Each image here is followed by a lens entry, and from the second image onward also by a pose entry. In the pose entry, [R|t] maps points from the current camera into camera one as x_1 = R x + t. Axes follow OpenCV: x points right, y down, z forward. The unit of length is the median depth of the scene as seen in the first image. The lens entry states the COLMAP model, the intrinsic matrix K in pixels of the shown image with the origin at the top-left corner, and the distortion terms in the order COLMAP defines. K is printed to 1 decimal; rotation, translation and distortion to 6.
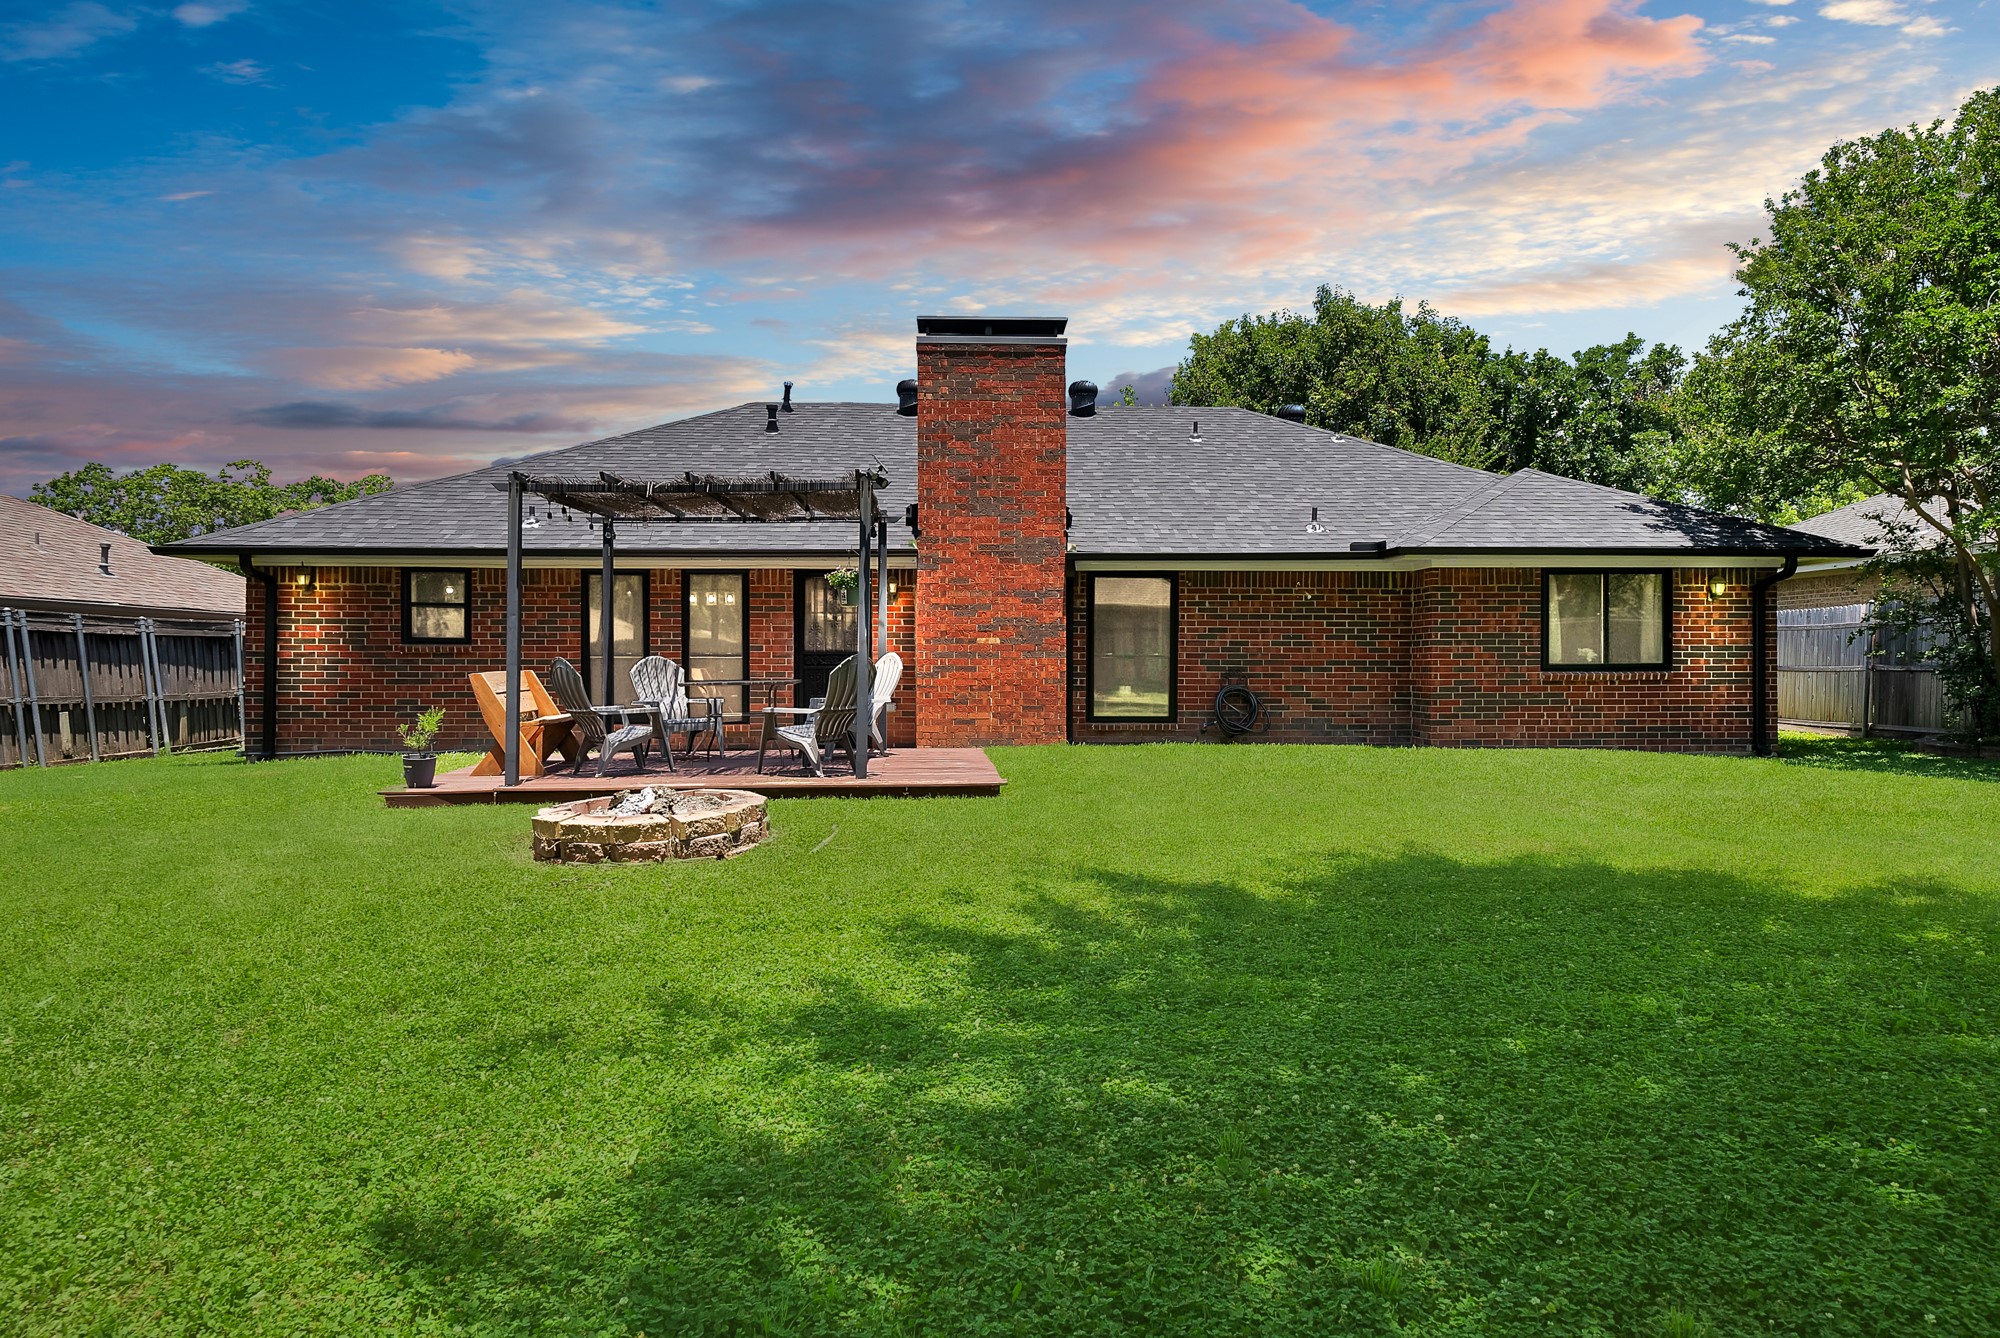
lens RADIAL K [[1271.2, 0, 998.6], [0, 1271.2, 671.8], [0, 0, 1]] dist [-0.044726, -0.003278]
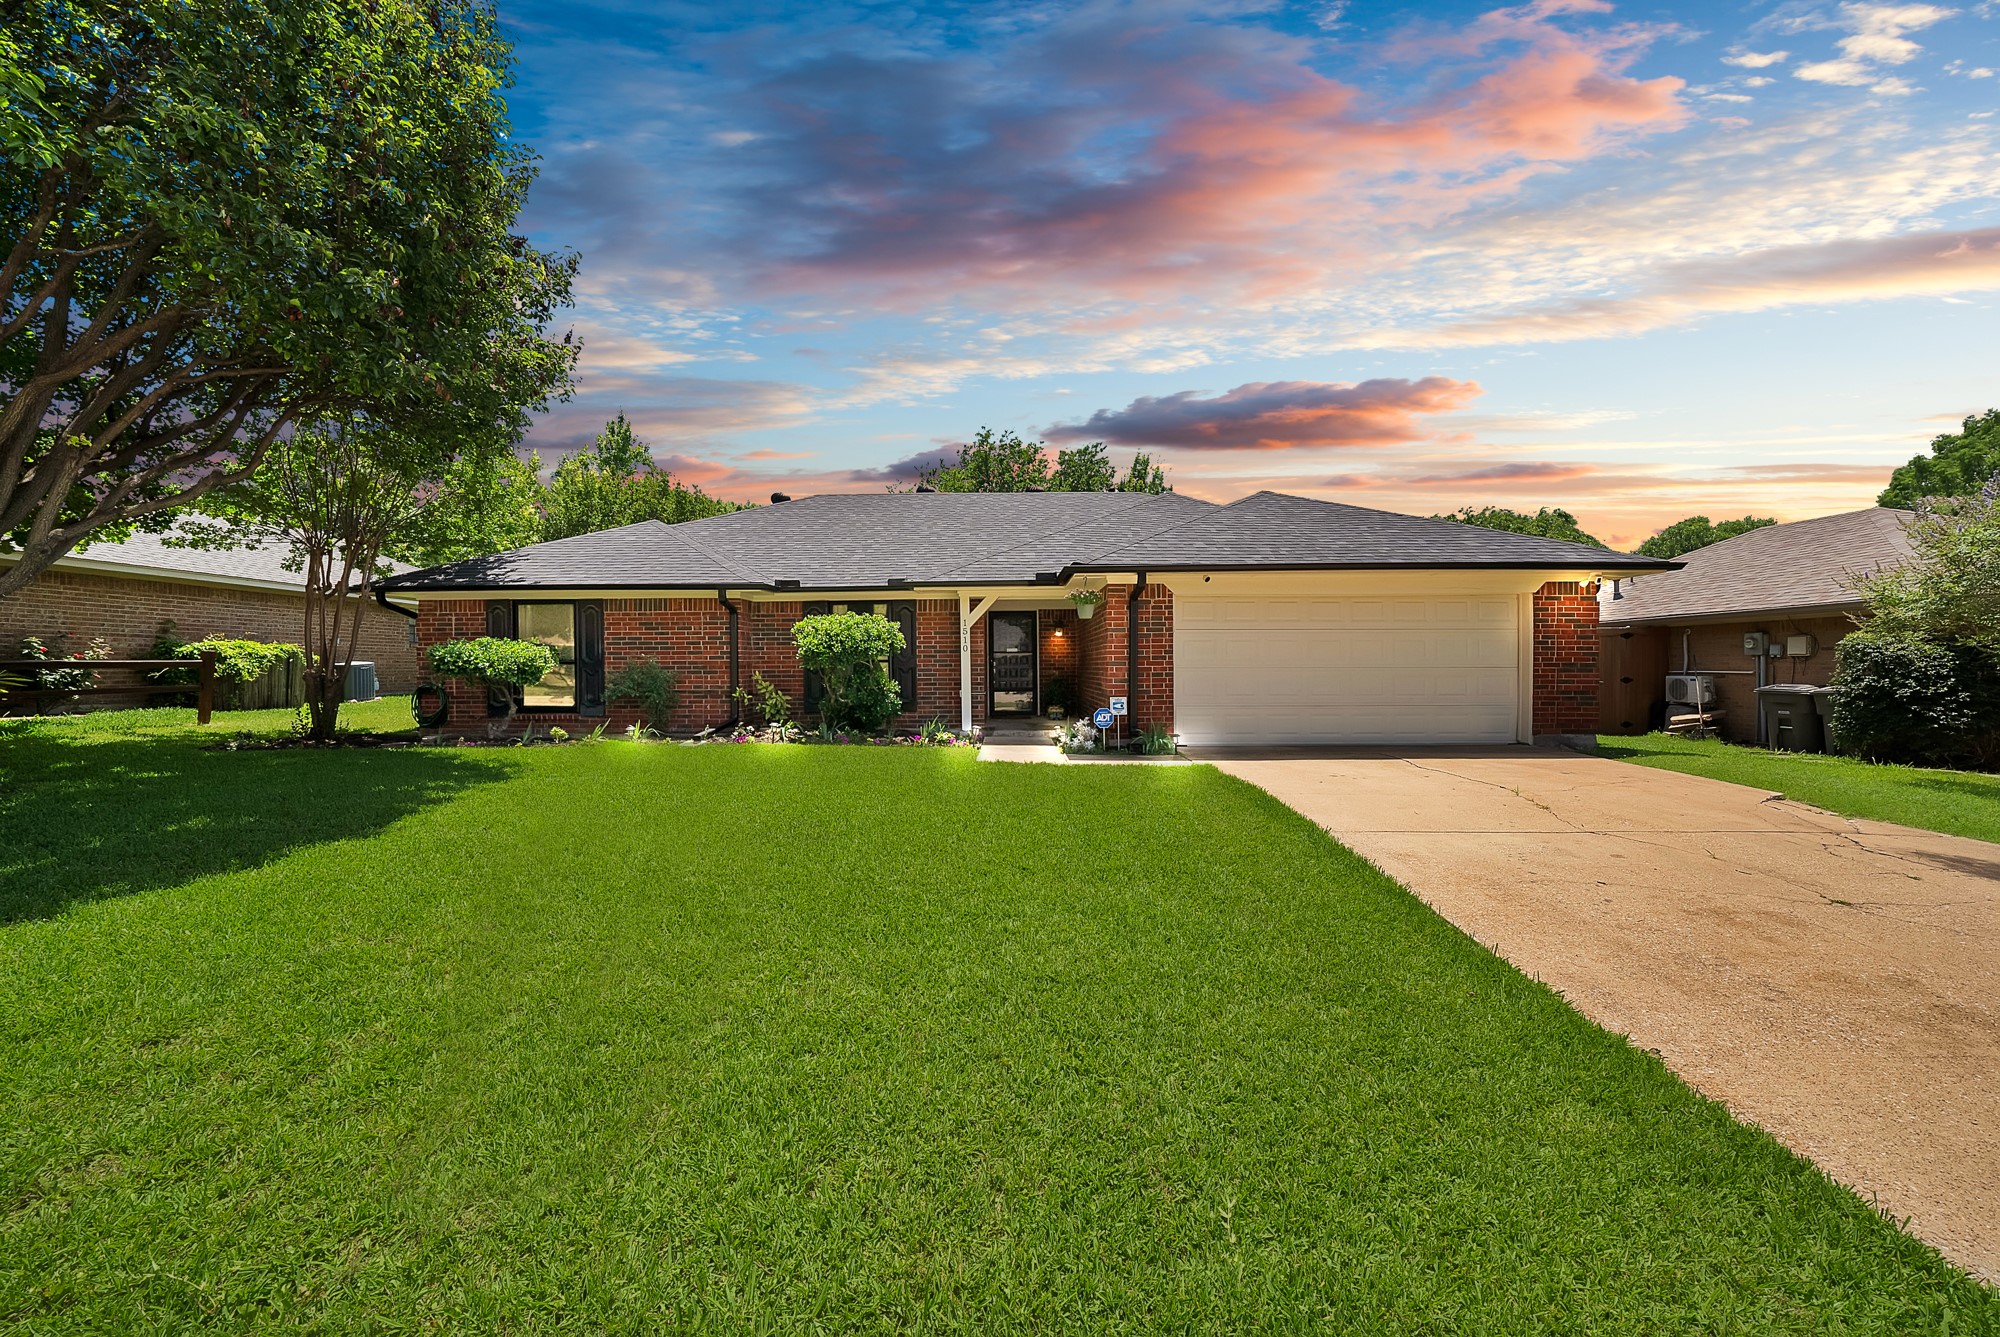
lens RADIAL K [[735.4, 0, 998.9], [0, 735.4, 664.8], [0, 0, 1]] dist [-0.018125, -0.000020]
pose [[0.988223, 0.000486, -0.153019, 0.070386], [-0.000443, 1.000000, 0.000318, 0.000071], [0.153019, -0.000247, 0.988223, 0.331003]]
